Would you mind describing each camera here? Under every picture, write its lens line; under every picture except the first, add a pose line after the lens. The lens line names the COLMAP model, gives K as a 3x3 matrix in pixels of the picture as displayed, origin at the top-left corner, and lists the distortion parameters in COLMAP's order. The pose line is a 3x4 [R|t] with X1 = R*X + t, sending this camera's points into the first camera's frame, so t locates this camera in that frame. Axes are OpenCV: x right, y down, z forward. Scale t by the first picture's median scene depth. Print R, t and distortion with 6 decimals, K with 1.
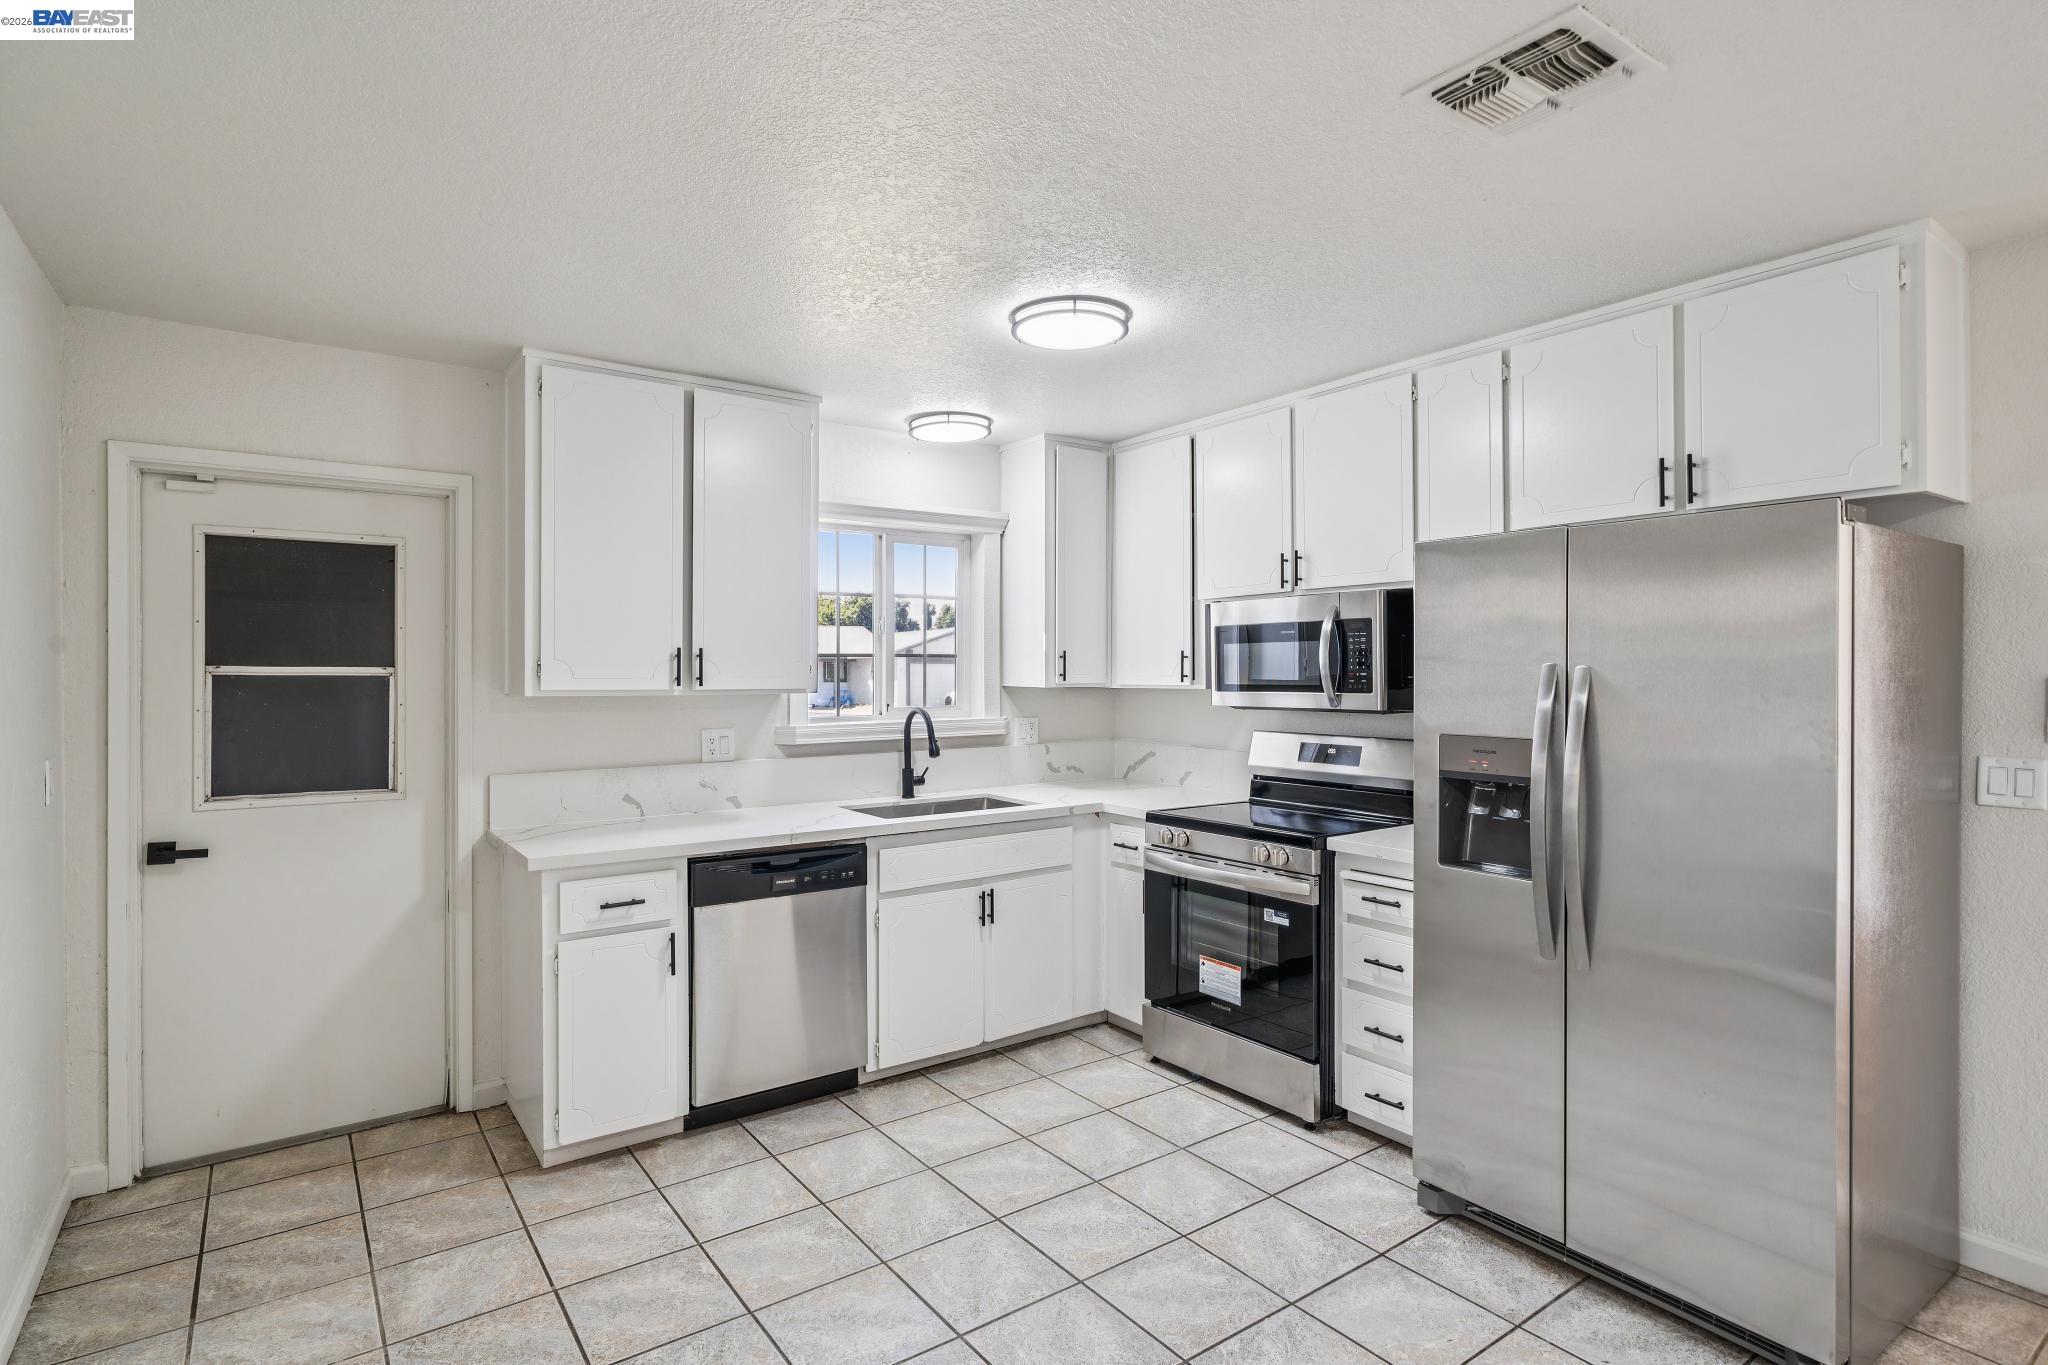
lens RADIAL K [[824.4, 0, 994.5], [0, 824.4, 681.5], [0, 0, 1]] dist [-0.001227, 0.000002]
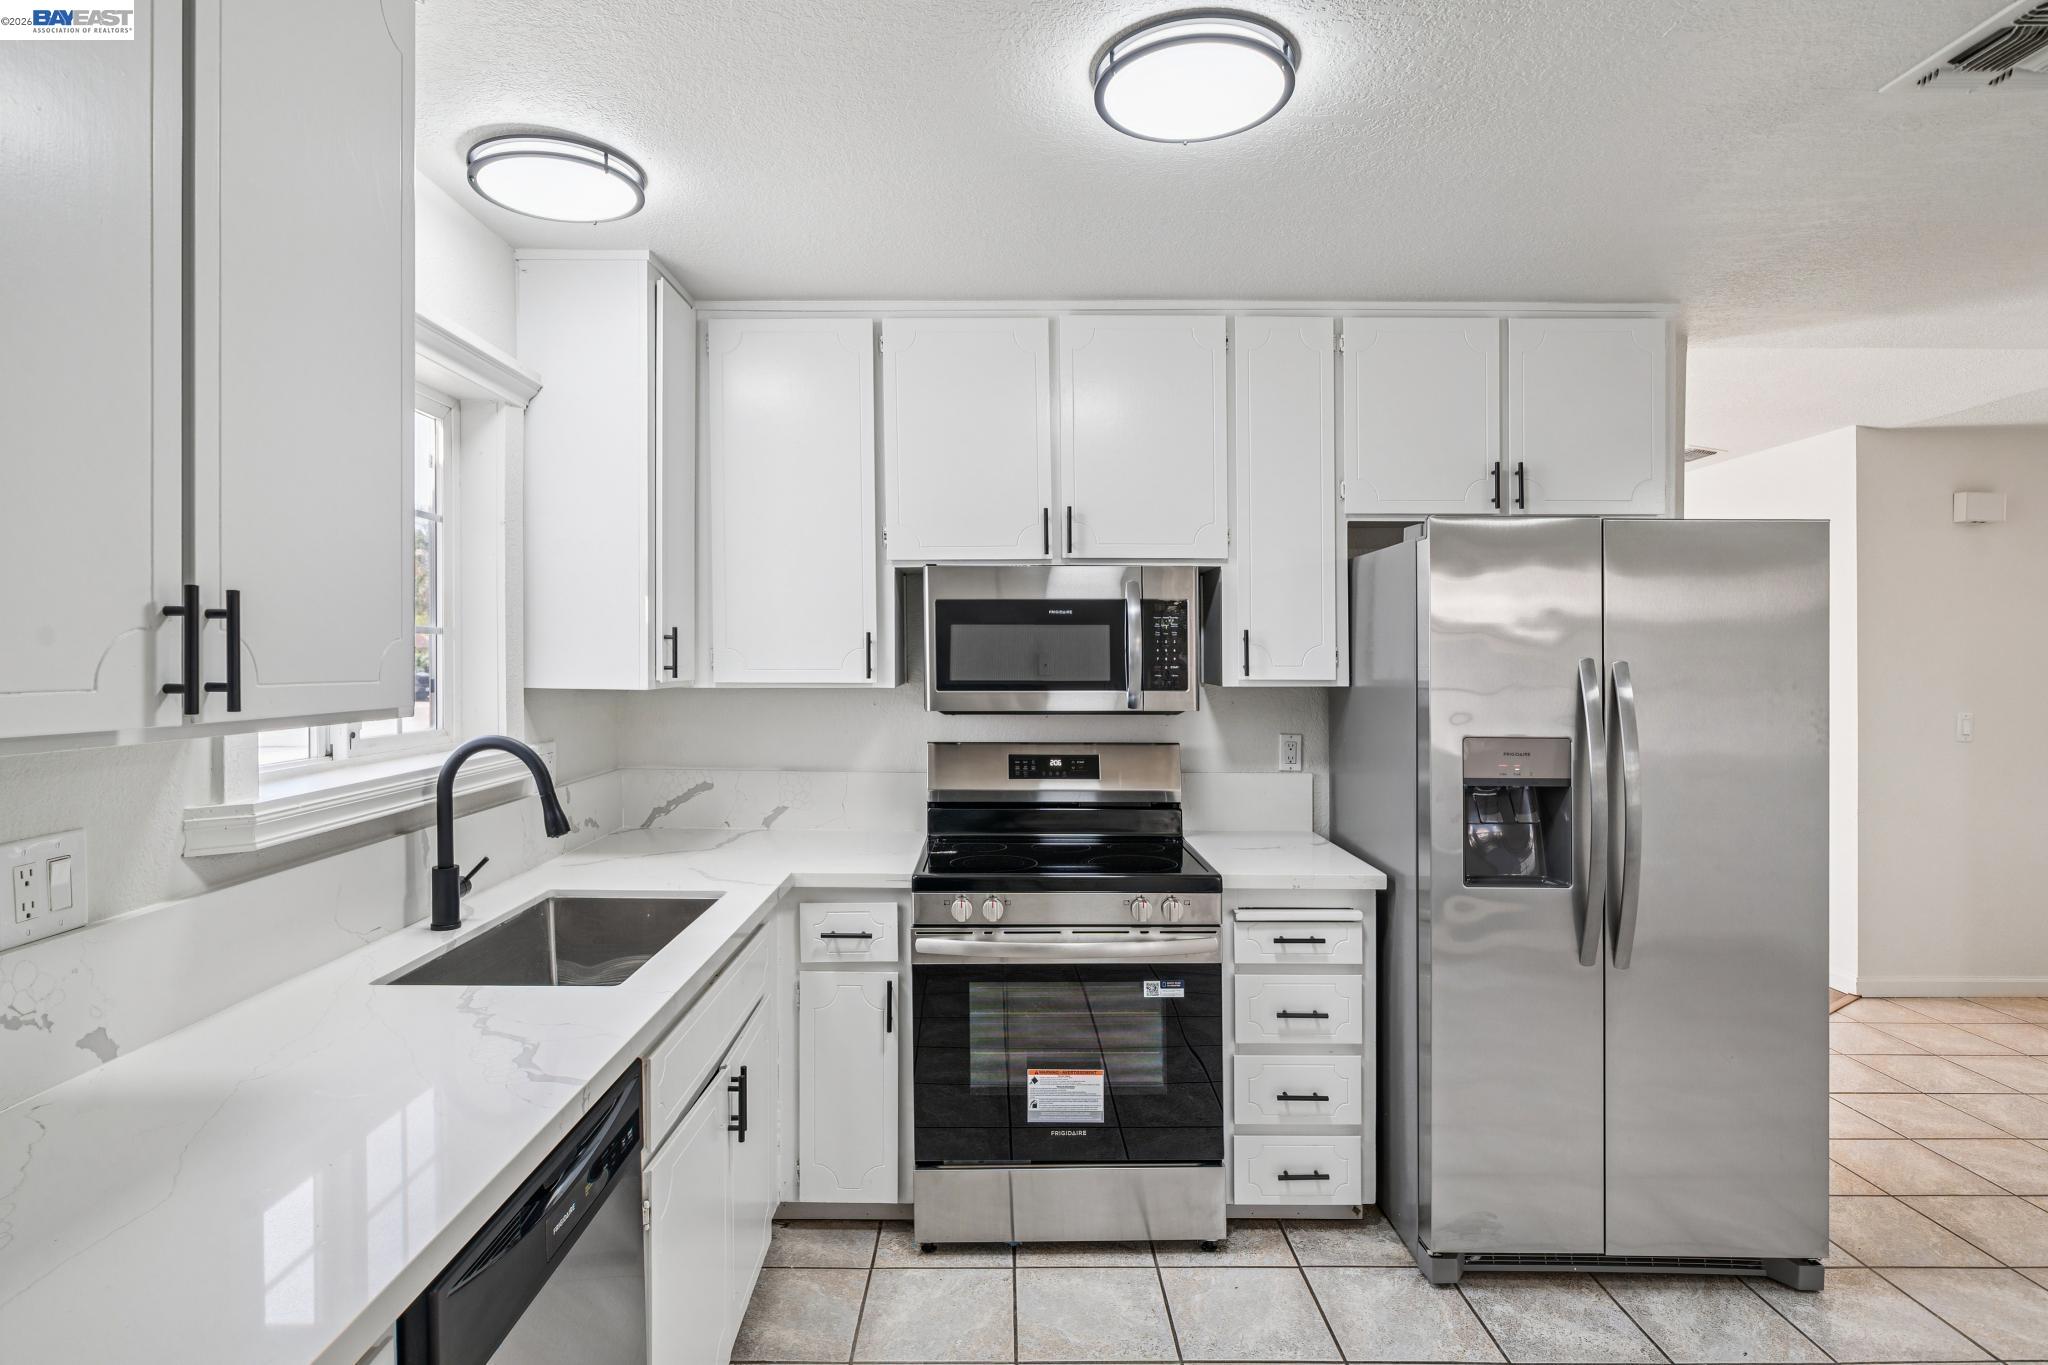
lens RADIAL K [[985.6, 0, 1017.5], [0, 985.6, 672.6], [0, 0, 1]] dist [-0.000705, 0.000084]
pose [[0.652735, -0.005622, 0.757565, -0.392513], [0.005052, 0.999983, 0.003068, -0.007562], [-0.757569, 0.001825, 0.652752, 0.467192]]
